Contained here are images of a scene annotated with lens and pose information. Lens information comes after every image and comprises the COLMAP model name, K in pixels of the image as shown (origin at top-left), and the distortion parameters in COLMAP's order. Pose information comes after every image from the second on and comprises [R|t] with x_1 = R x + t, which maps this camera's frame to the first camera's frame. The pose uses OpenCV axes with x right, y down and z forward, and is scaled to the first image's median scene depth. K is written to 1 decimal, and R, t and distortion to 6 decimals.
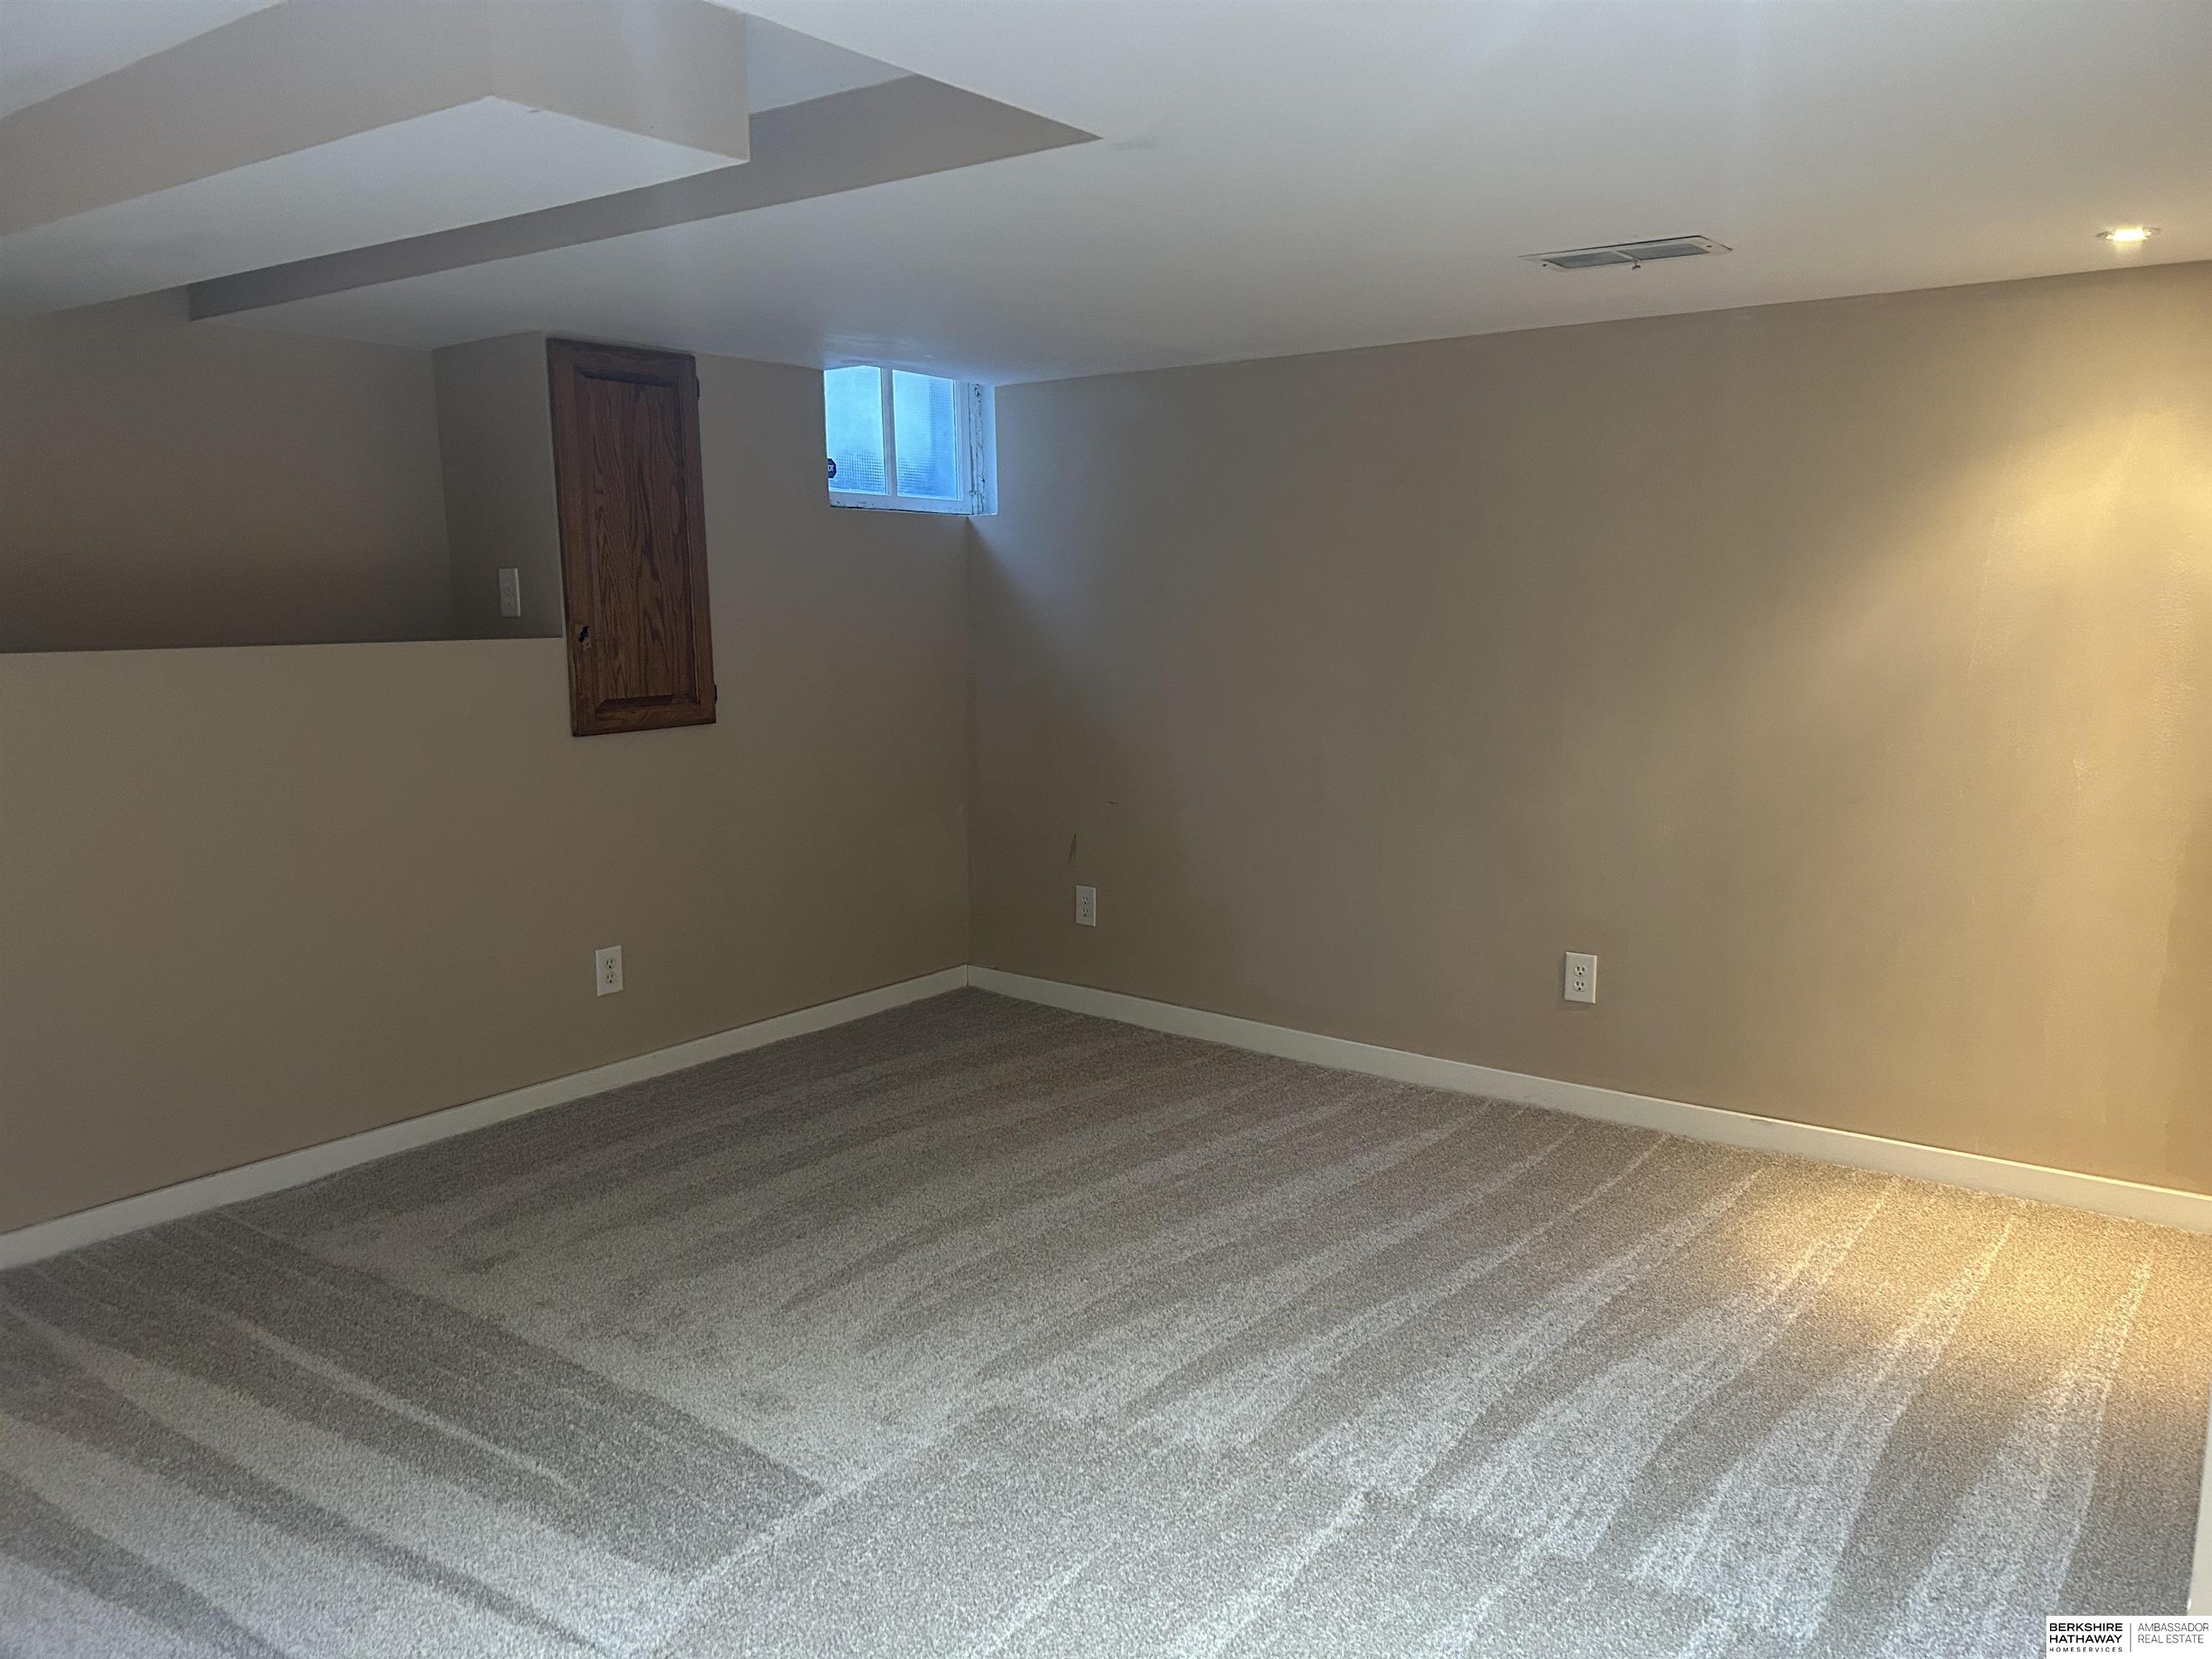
lens RADIAL K [[1654.1, 0, 1102.5], [0, 1654.1, 831.2], [0, 0, 1]] dist [0.065396, -0.070595]
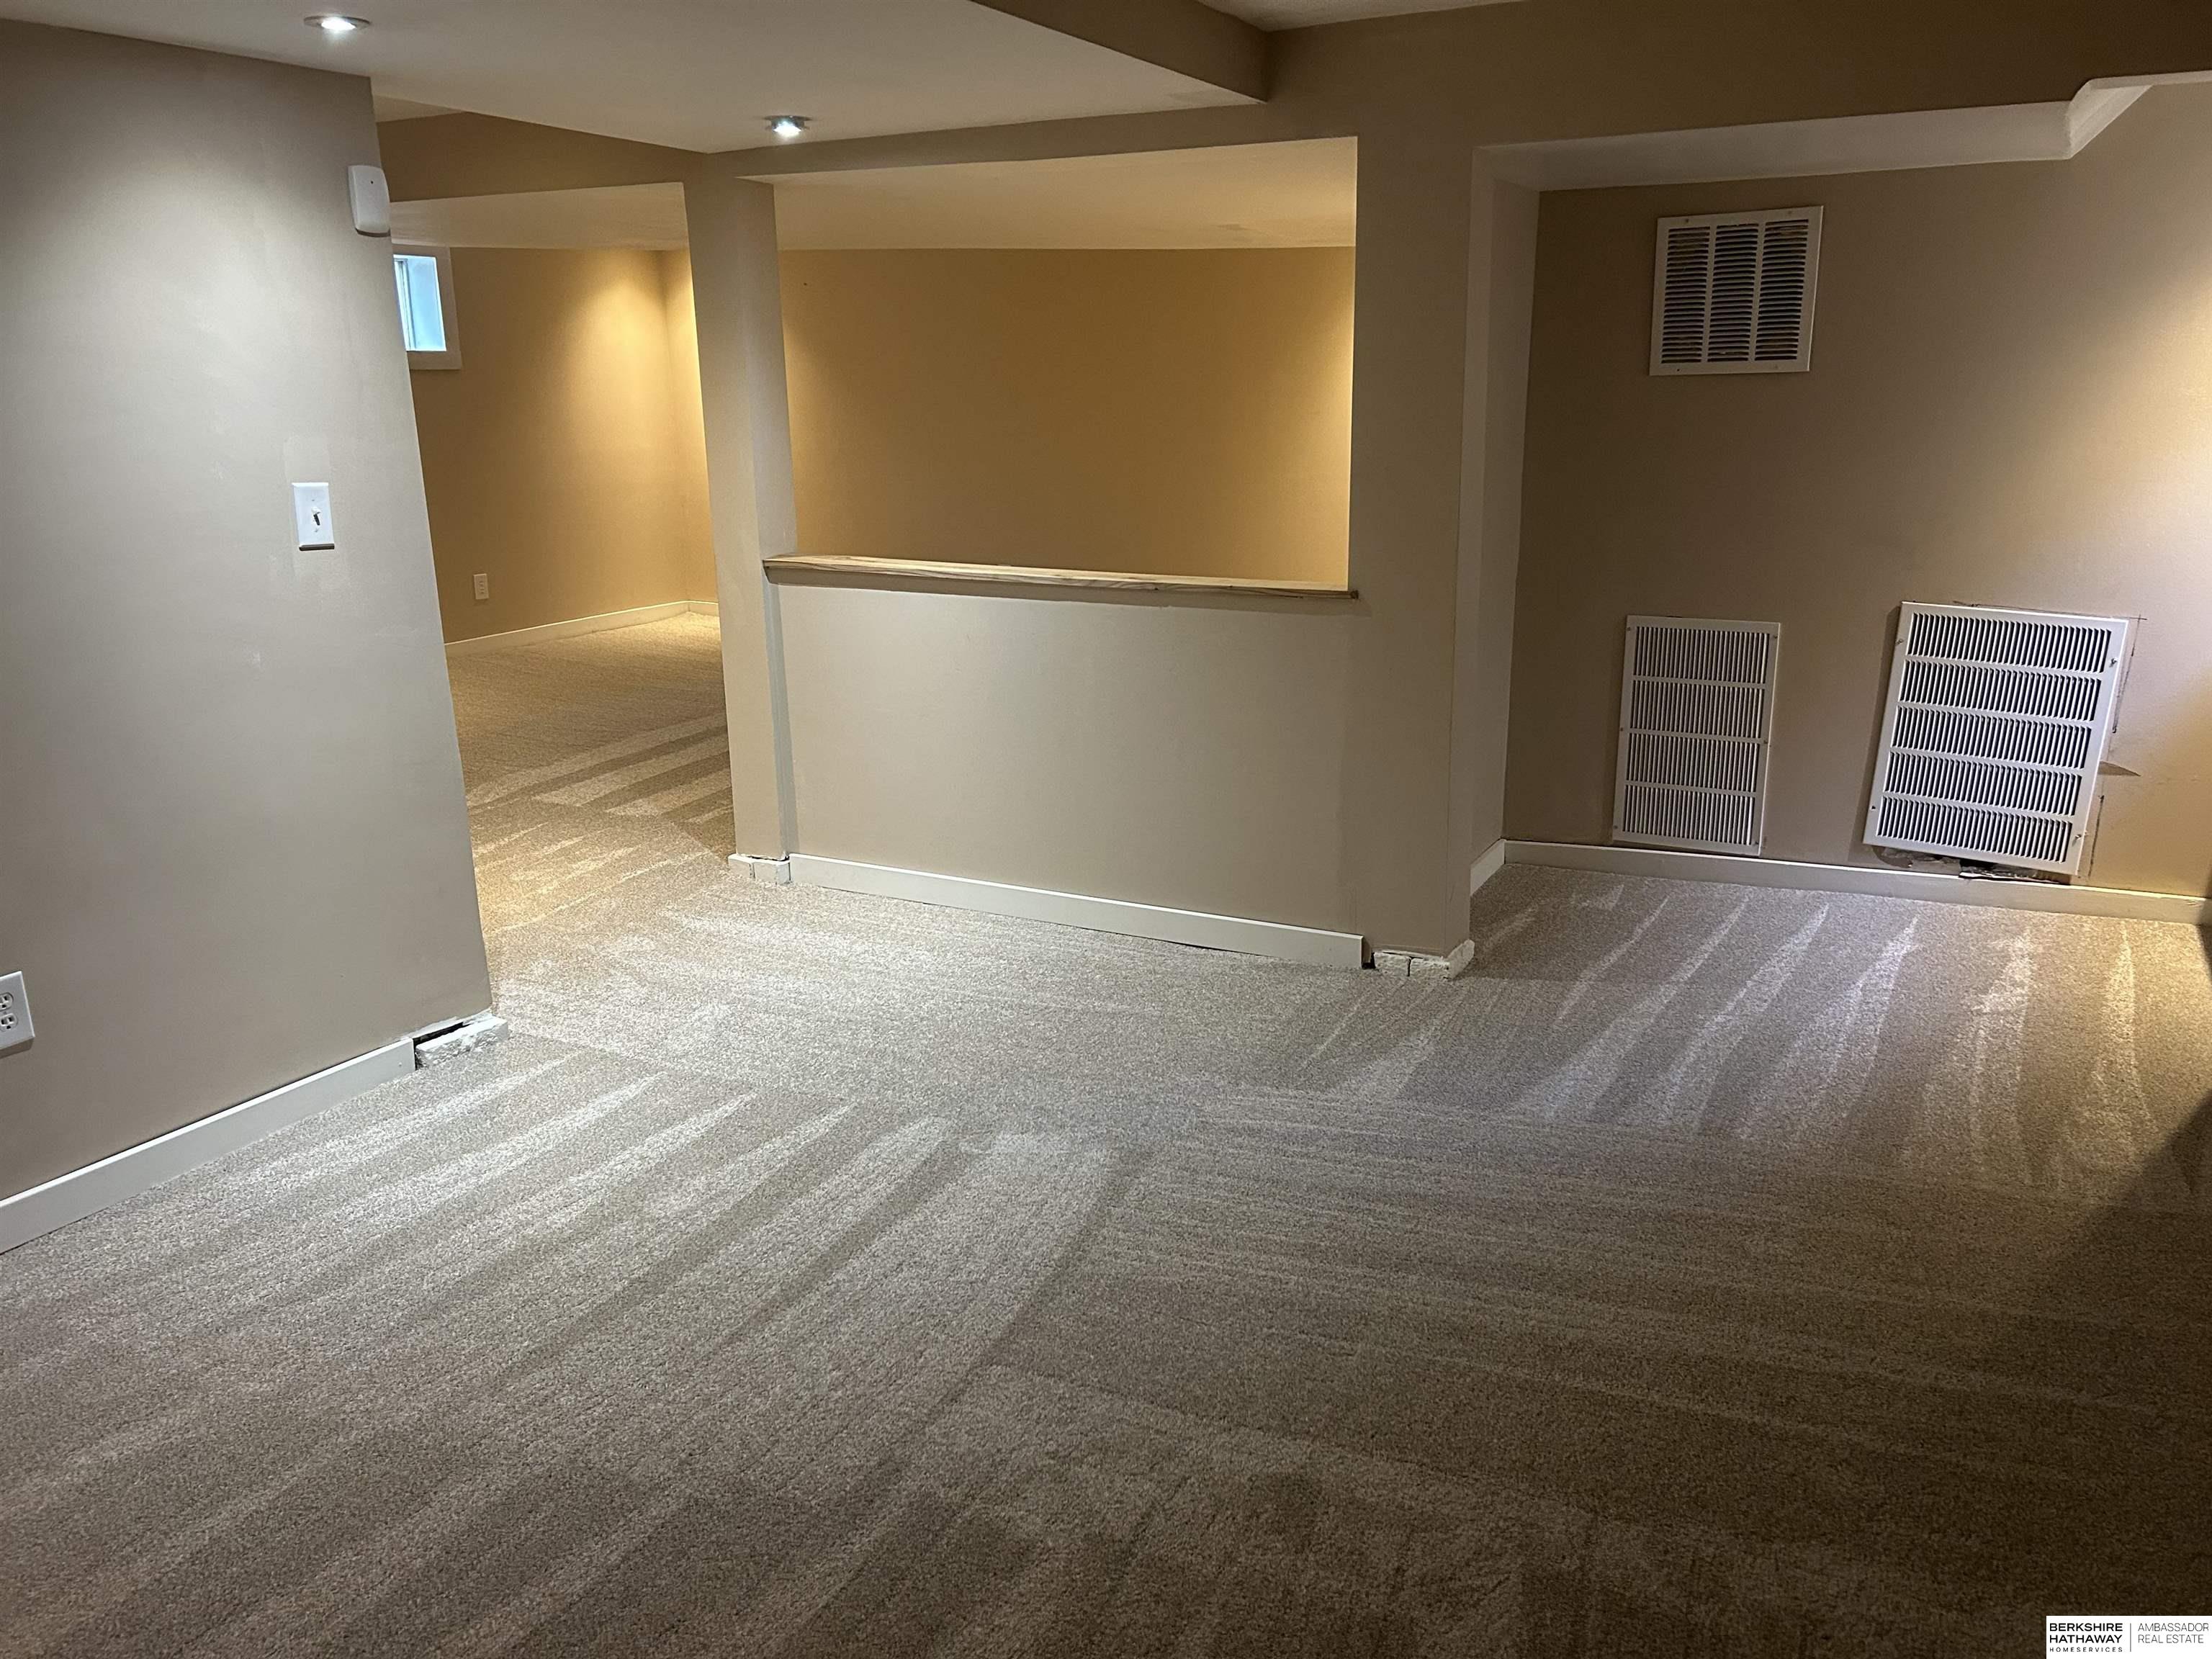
lens RADIAL K [[1654.1, 0, 1102.5], [0, 1654.1, 831.2], [0, 0, 1]] dist [0.065396, -0.070595]
pose [[-0.987096, 0.063213, -0.147124, -0.076254], [-0.001212, 0.915808, 0.401613, -0.172168], [0.160125, 0.396609, -0.903914, 1.074751]]
